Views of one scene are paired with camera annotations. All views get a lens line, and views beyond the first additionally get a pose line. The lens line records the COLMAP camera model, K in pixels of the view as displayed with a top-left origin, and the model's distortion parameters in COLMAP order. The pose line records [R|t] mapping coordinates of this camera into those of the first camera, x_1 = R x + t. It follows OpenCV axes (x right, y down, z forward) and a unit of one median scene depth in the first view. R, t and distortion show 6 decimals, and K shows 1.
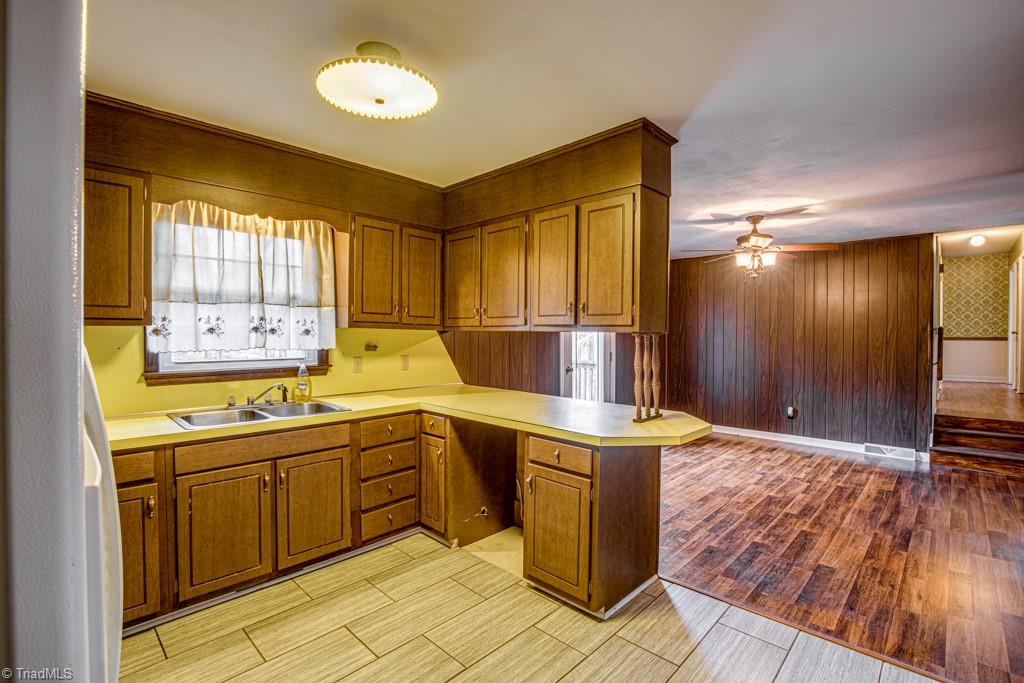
lens RADIAL K [[468.2, 0, 517.1], [0, 468.2, 338.8], [0, 0, 1]] dist [-0.043014, 0.011285]
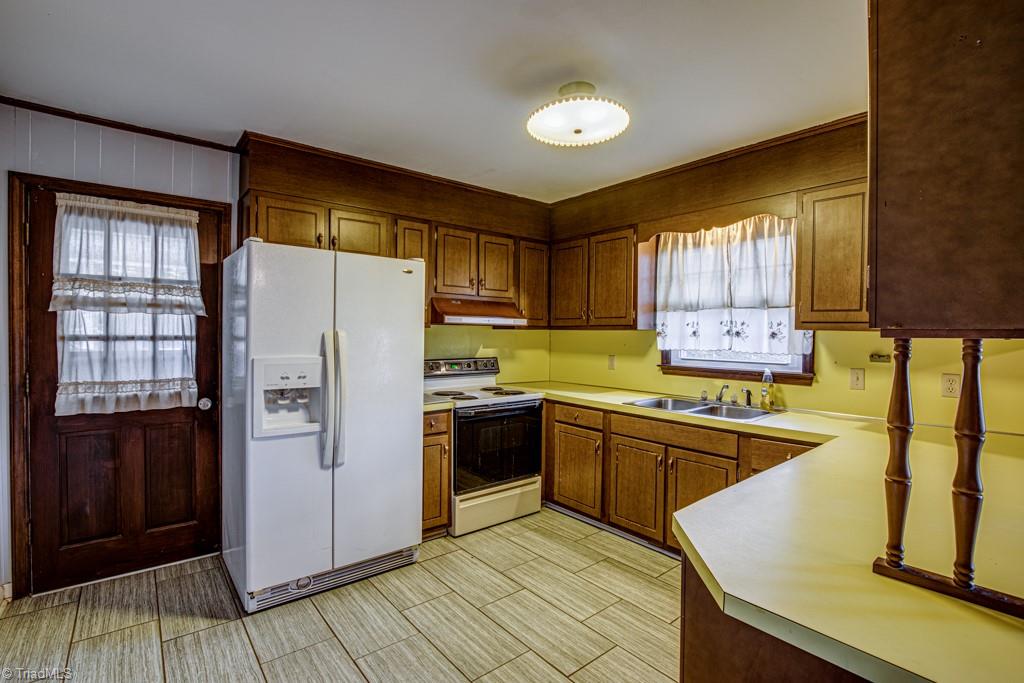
lens RADIAL K [[468.2, 0, 517.1], [0, 468.2, 338.8], [0, 0, 1]] dist [-0.043014, 0.011285]
pose [[-0.112427, 0.005090, -0.993647, 0.464387], [-0.024046, 0.999680, 0.007842, -0.001952], [0.993369, 0.024775, -0.112268, 0.531411]]
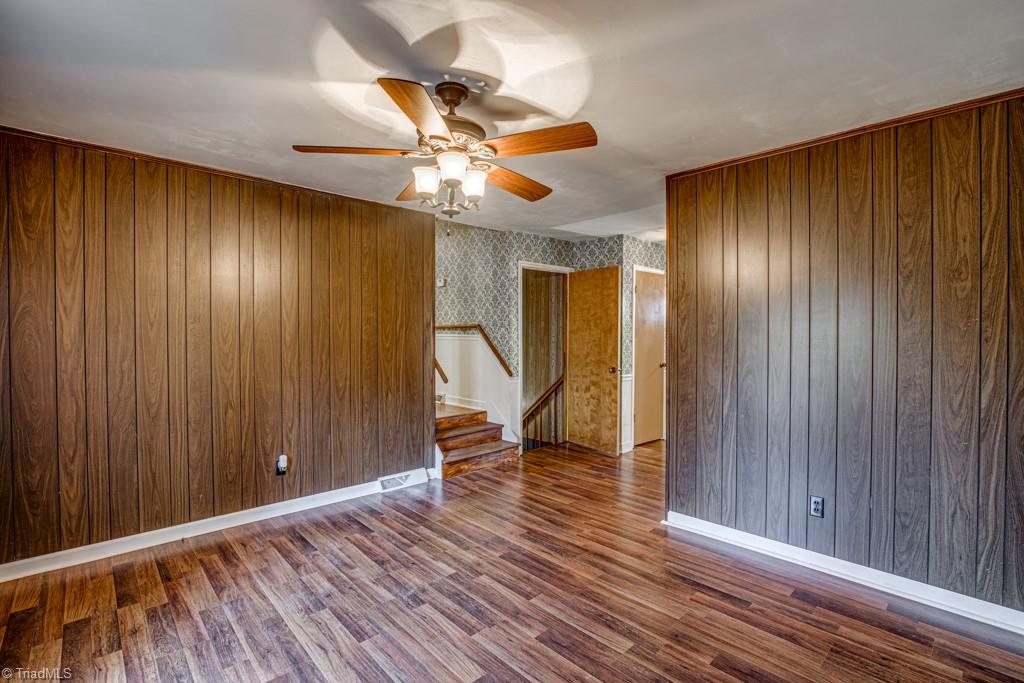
lens RADIAL K [[468.2, 0, 517.1], [0, 468.2, 338.8], [0, 0, 1]] dist [-0.043014, 0.011285]
pose [[0.043114, -0.015873, 0.998944, 0.032939], [0.009958, 0.999831, 0.015458, -0.010935], [-0.999021, 0.009281, 0.043264, 1.144652]]
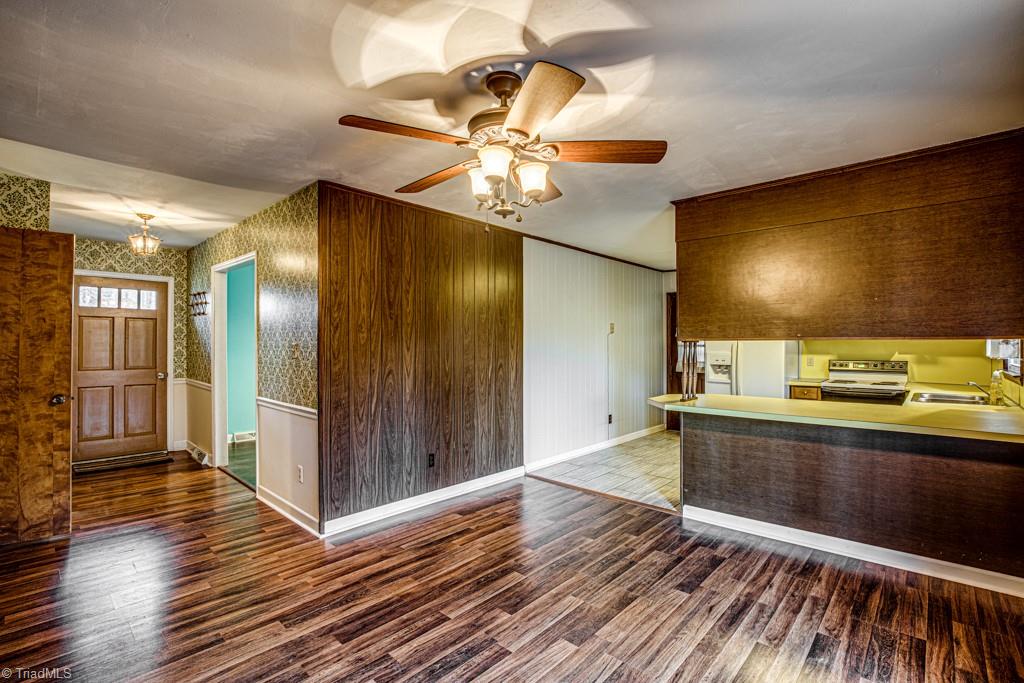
lens RADIAL K [[468.2, 0, 517.1], [0, 468.2, 338.8], [0, 0, 1]] dist [-0.043014, 0.011285]
pose [[-0.999633, -0.007694, -0.025969, 0.641437], [-0.007829, 0.999956, 0.005111, -0.016909], [0.025929, 0.005313, -0.999650, 1.823701]]
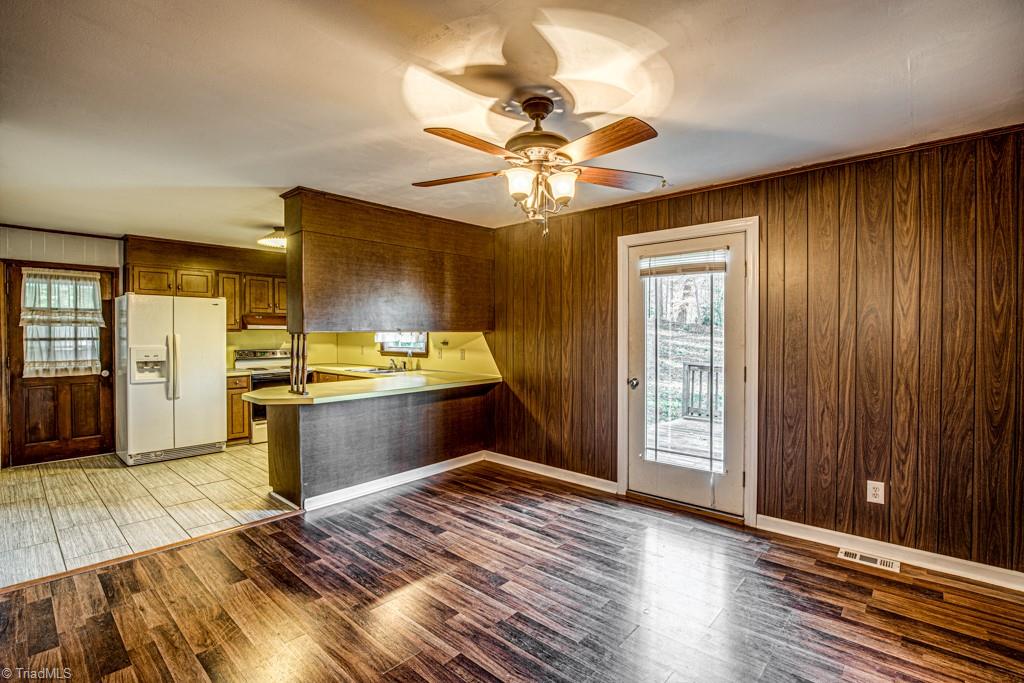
lens RADIAL K [[468.2, 0, 517.1], [0, 468.2, 338.8], [0, 0, 1]] dist [-0.043014, 0.011285]
pose [[0.041128, 0.005878, -0.999137, 1.291117], [-0.011552, 0.999919, 0.005407, -0.007561], [0.999087, 0.011319, 0.041193, 1.202761]]
